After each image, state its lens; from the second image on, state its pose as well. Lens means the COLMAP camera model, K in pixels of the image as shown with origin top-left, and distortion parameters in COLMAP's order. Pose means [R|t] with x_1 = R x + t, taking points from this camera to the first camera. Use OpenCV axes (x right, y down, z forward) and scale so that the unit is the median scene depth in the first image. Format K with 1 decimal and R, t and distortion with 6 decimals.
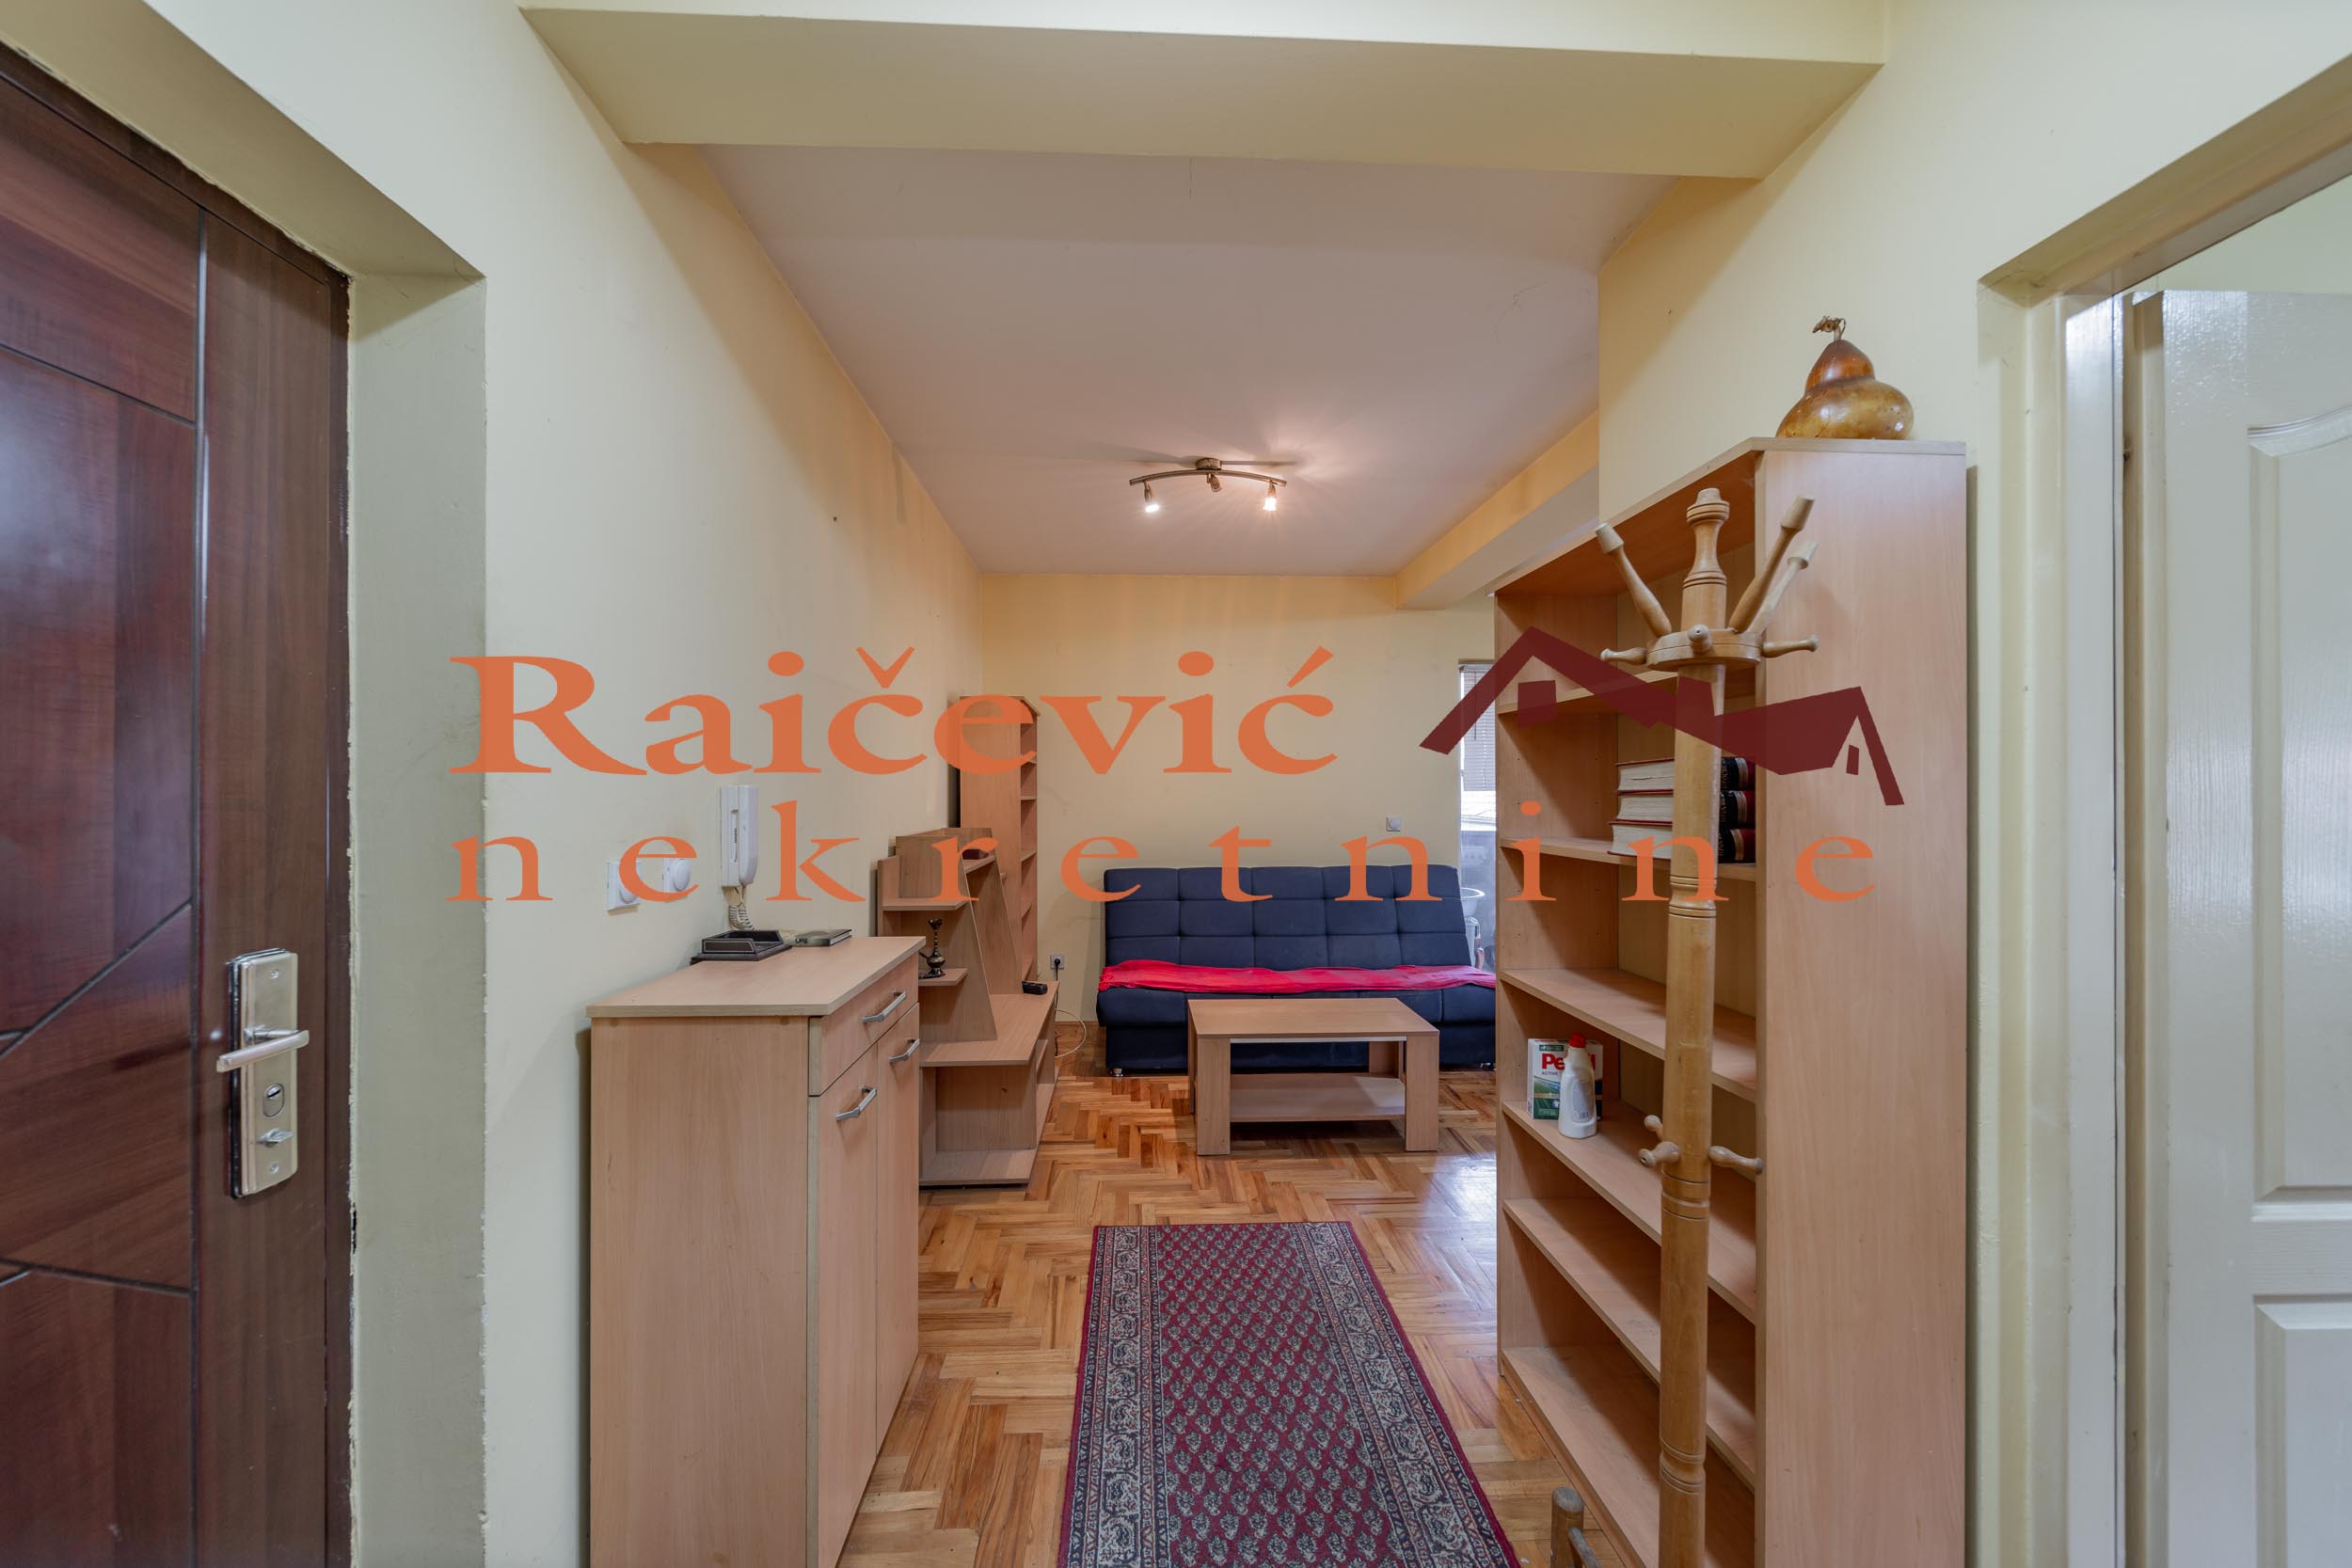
lens RADIAL K [[821.2, 0, 1170.2], [0, 821.2, 798.7], [0, 0, 1]] dist [-0.001924, -0.000408]
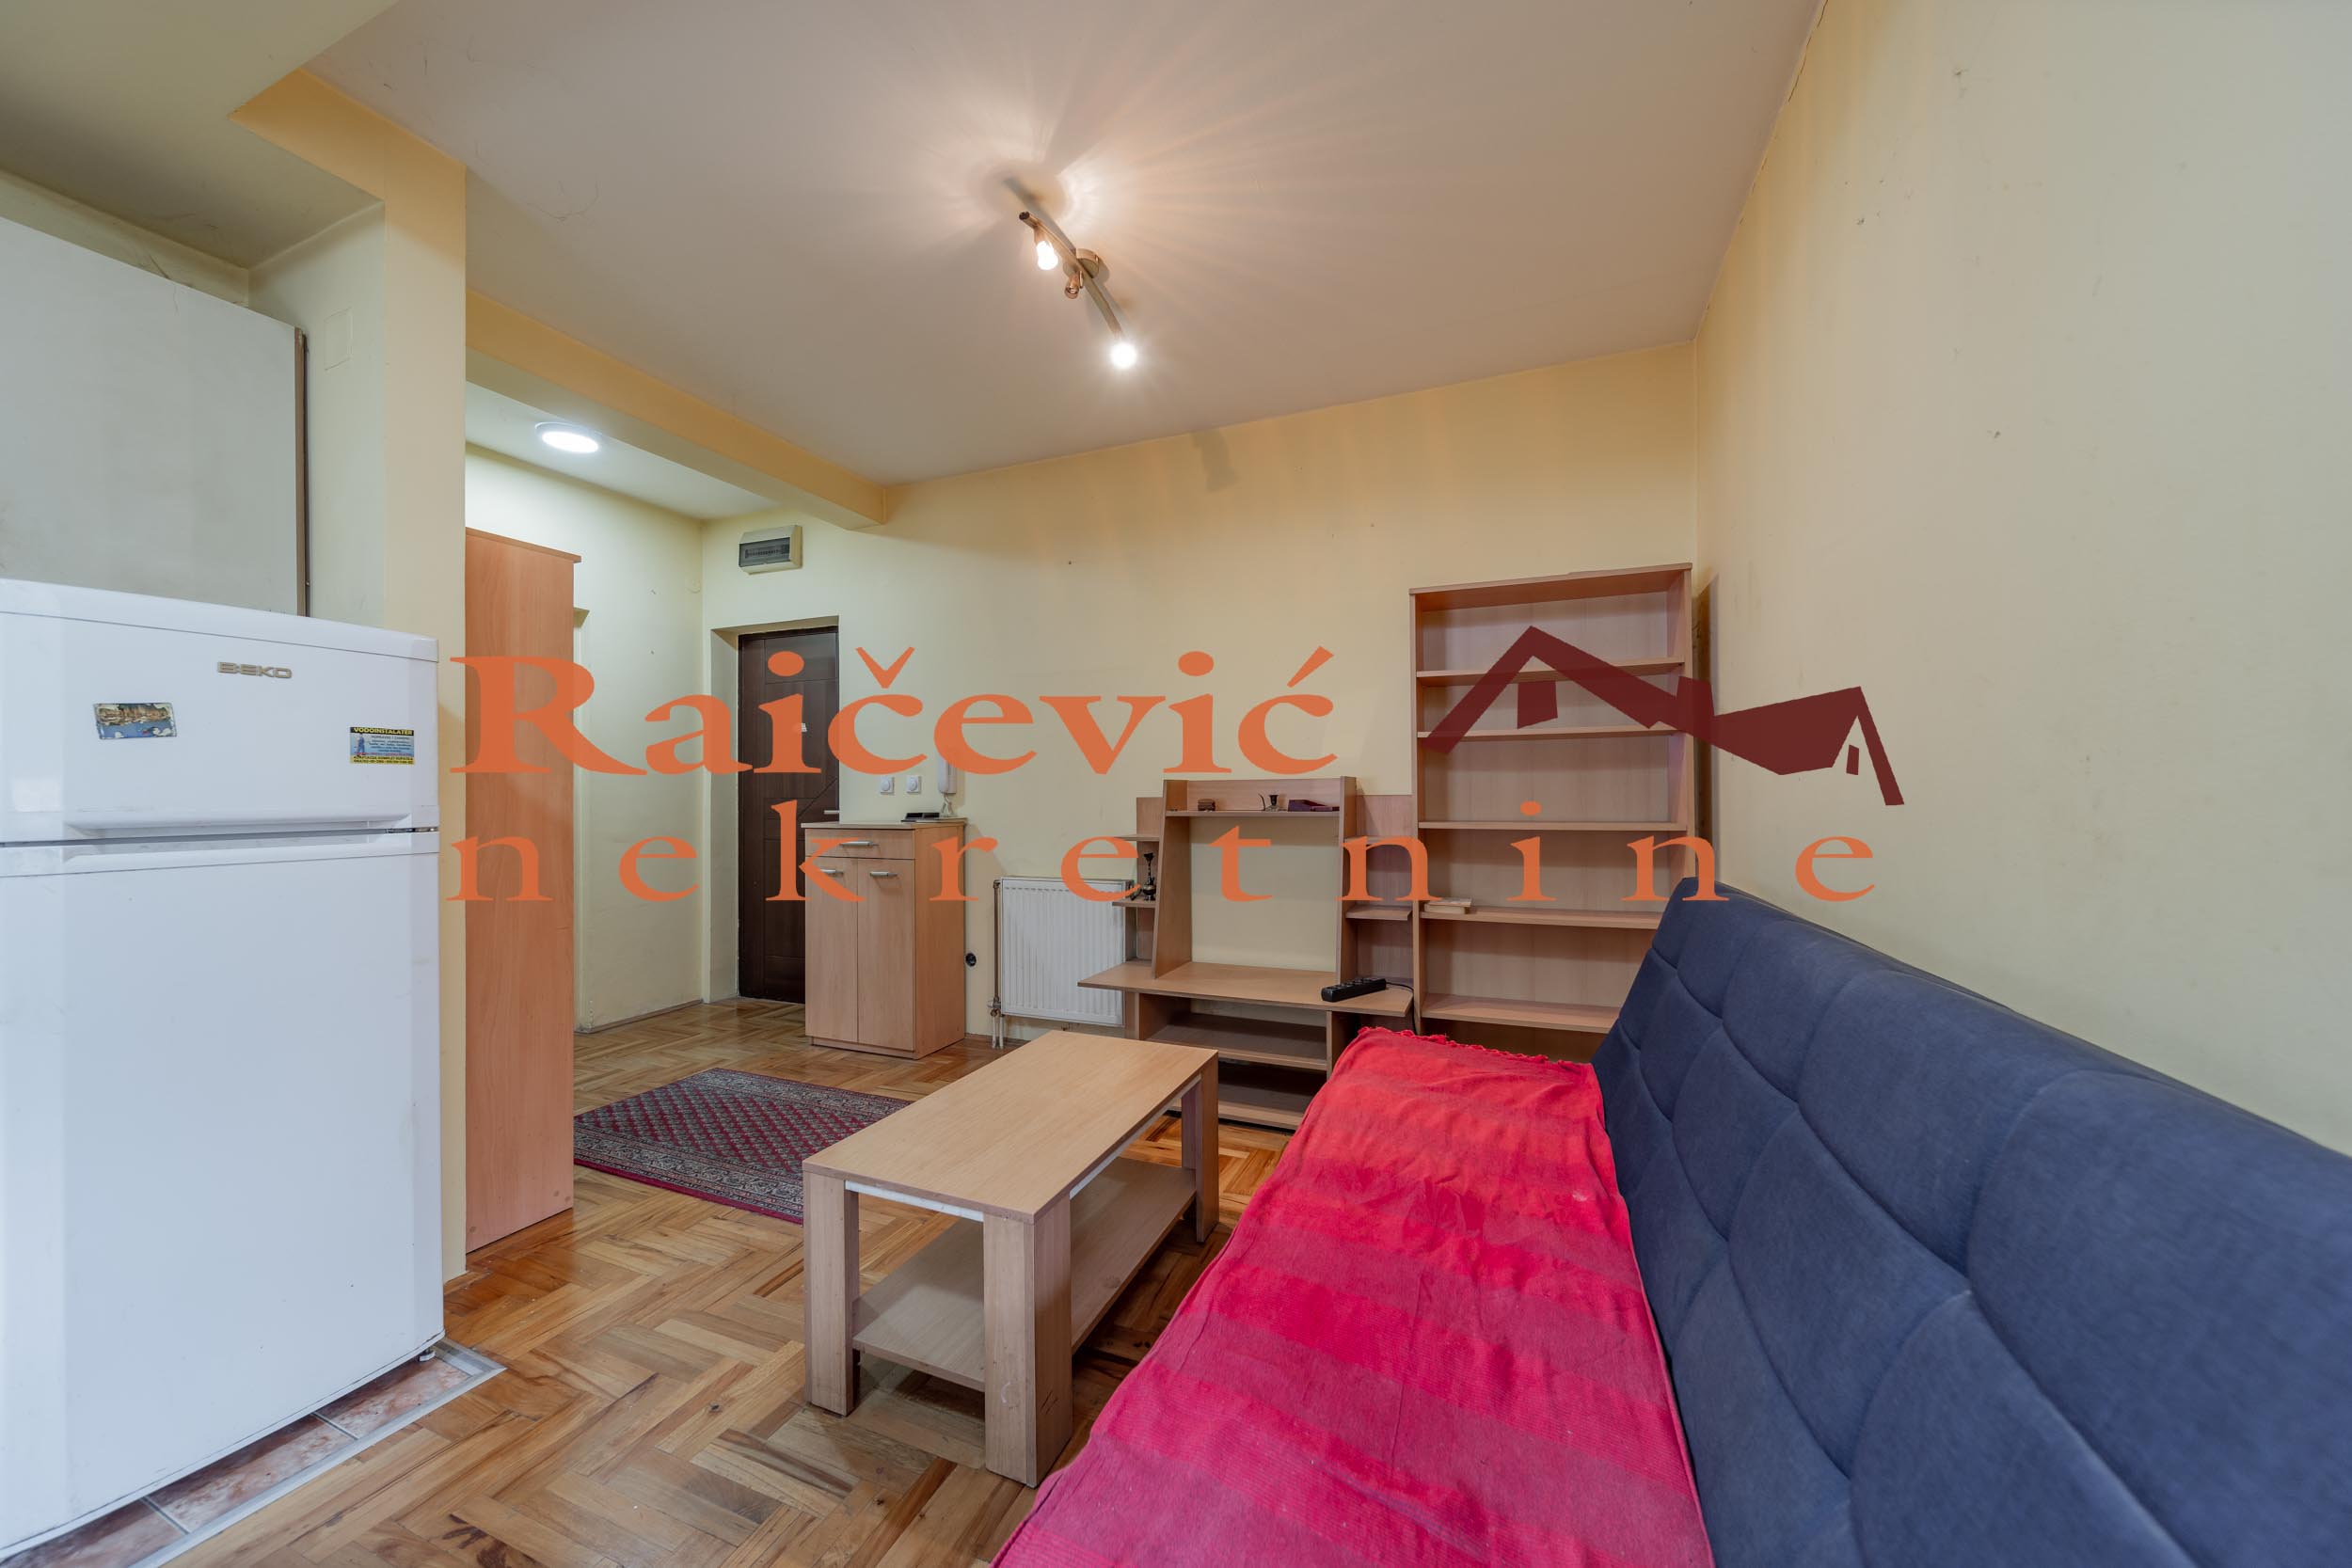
lens RADIAL K [[816.1, 0, 1176.0], [0, 816.1, 784.0], [0, 0, 1]] dist [-0.008415, -0.000149]
pose [[-0.412782, -0.008288, -0.910792, 1.224769], [0.002134, 0.999947, -0.010066, 0.104194], [0.910827, -0.006098, -0.412743, 2.511486]]
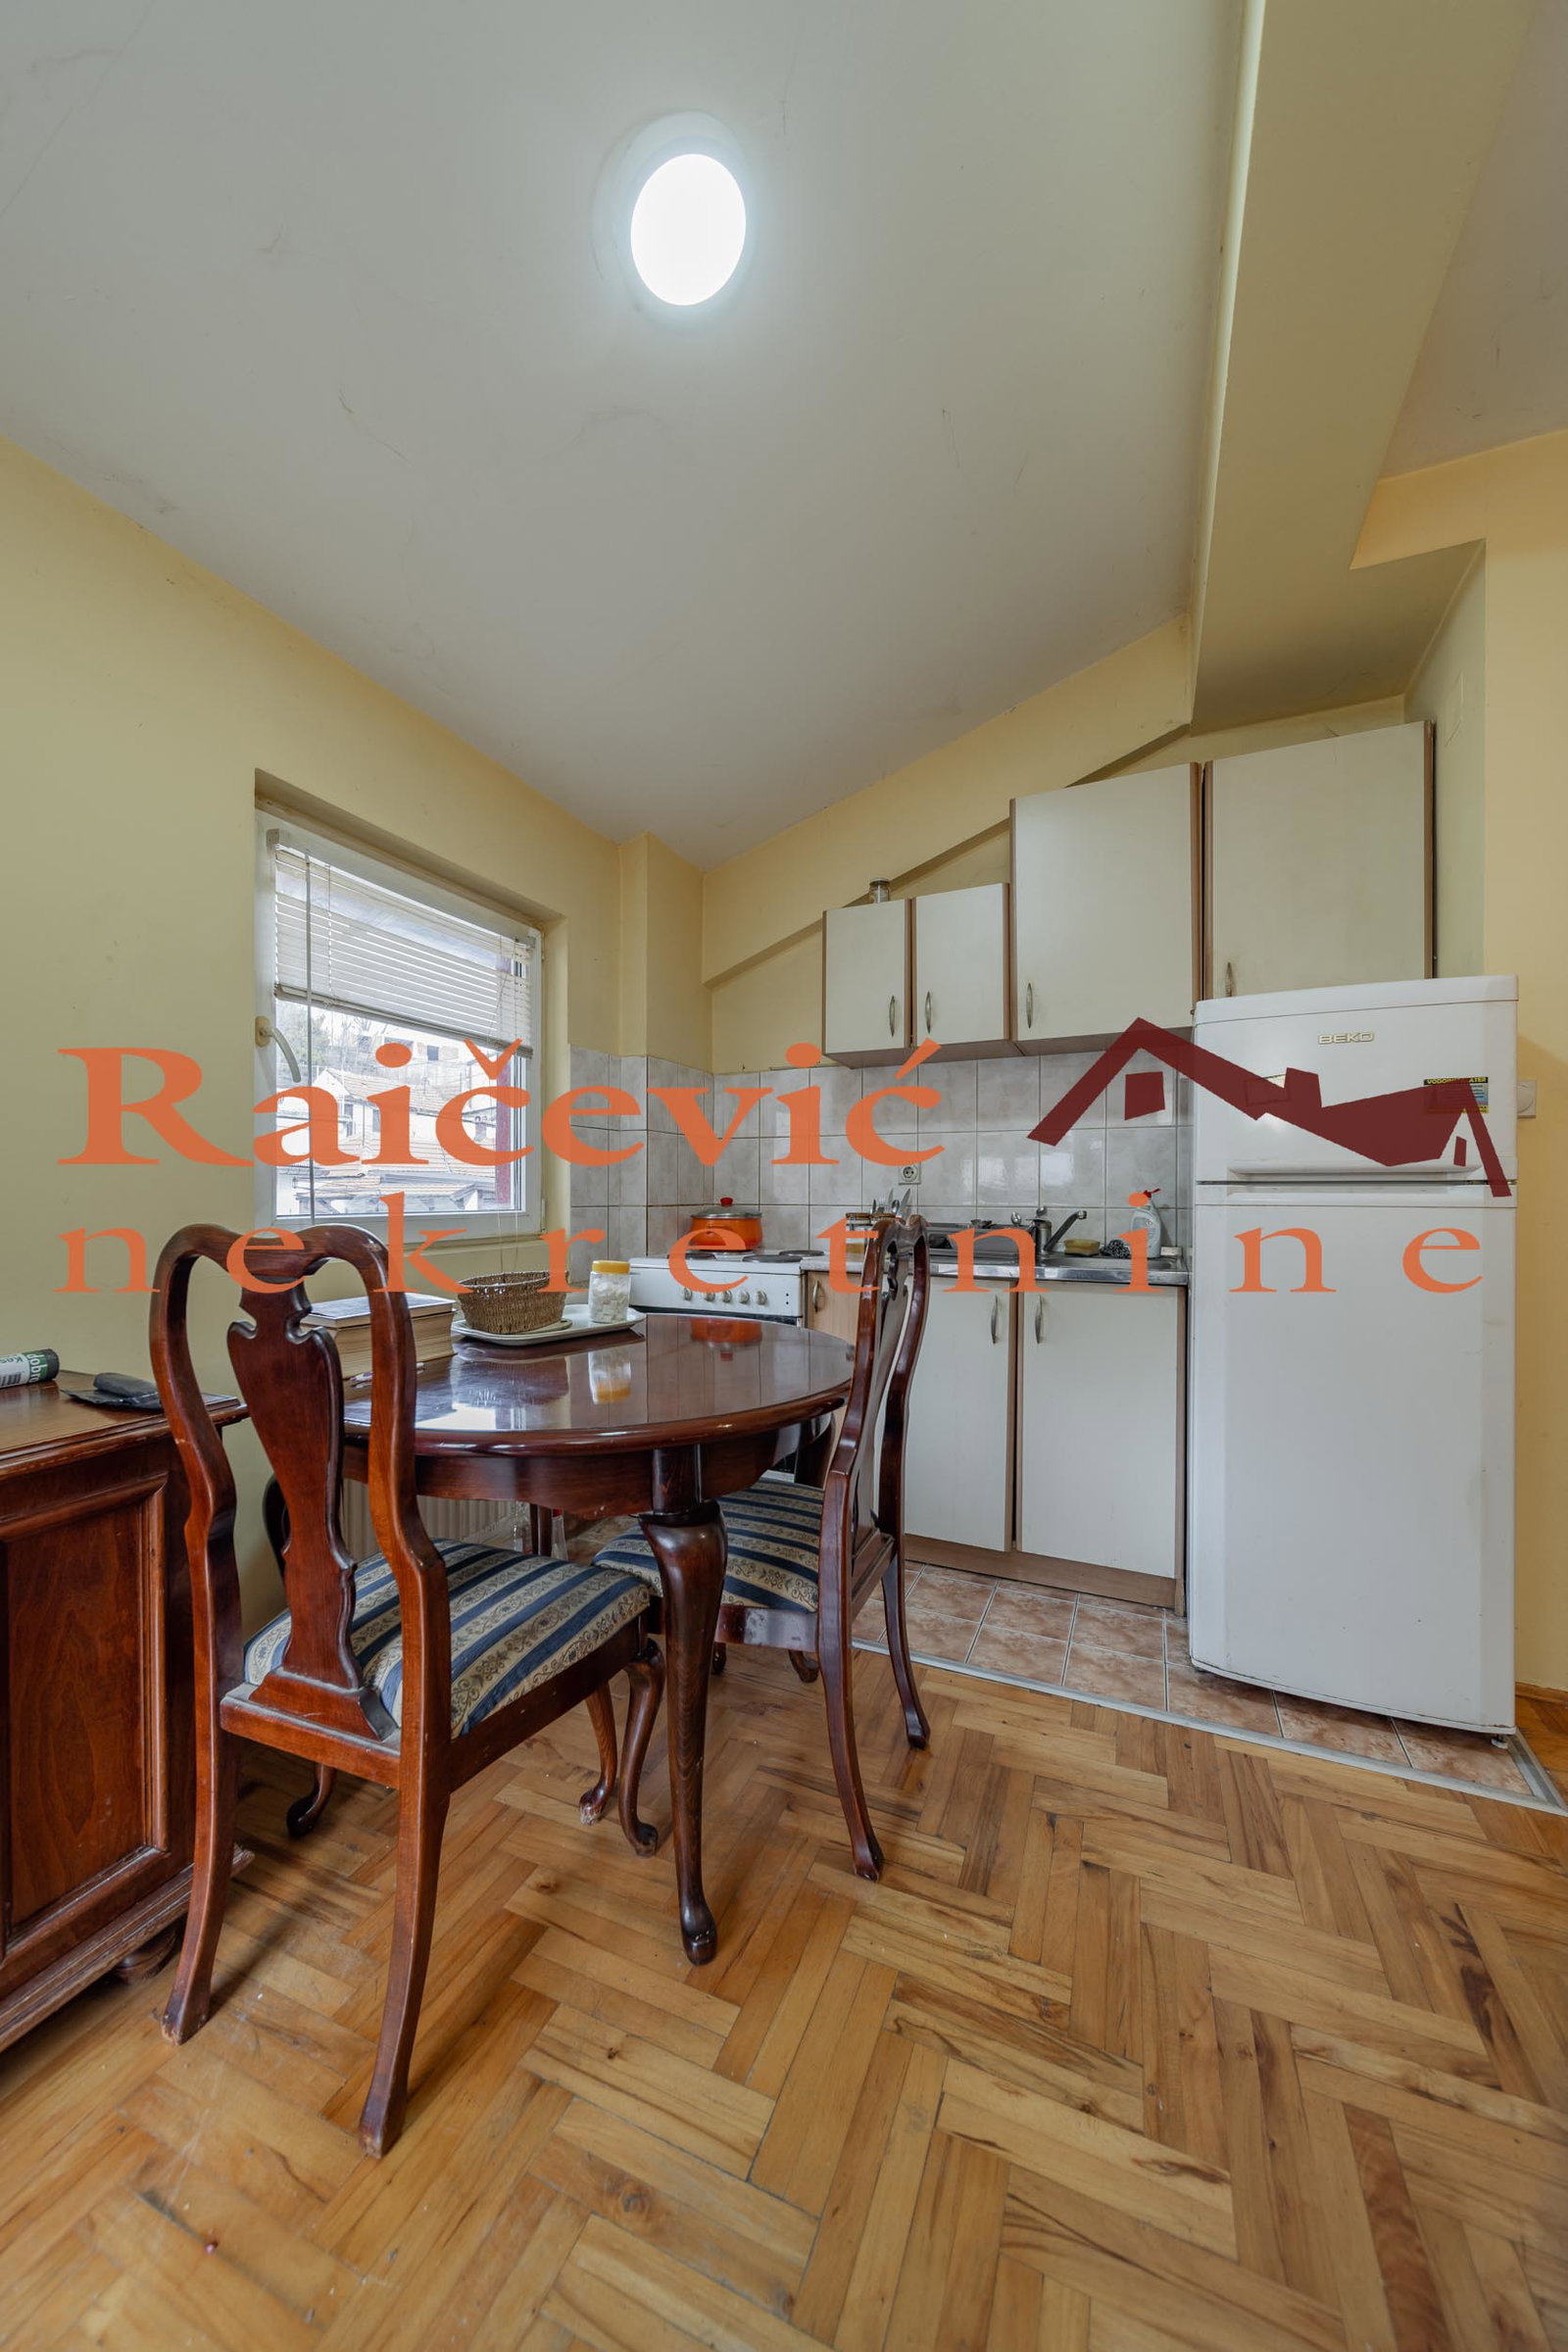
lens RADIAL K [[842.1, 0, 778.4], [0, 842.1, 1200.6], [0, 0, 1]] dist [0.000539, 0.000061]
pose [[-0.897698, -0.007349, 0.440550, 1.028143], [-0.002050, 0.999920, 0.012502, 0.155766], [-0.440606, 0.010320, -0.897641, 2.494329]]
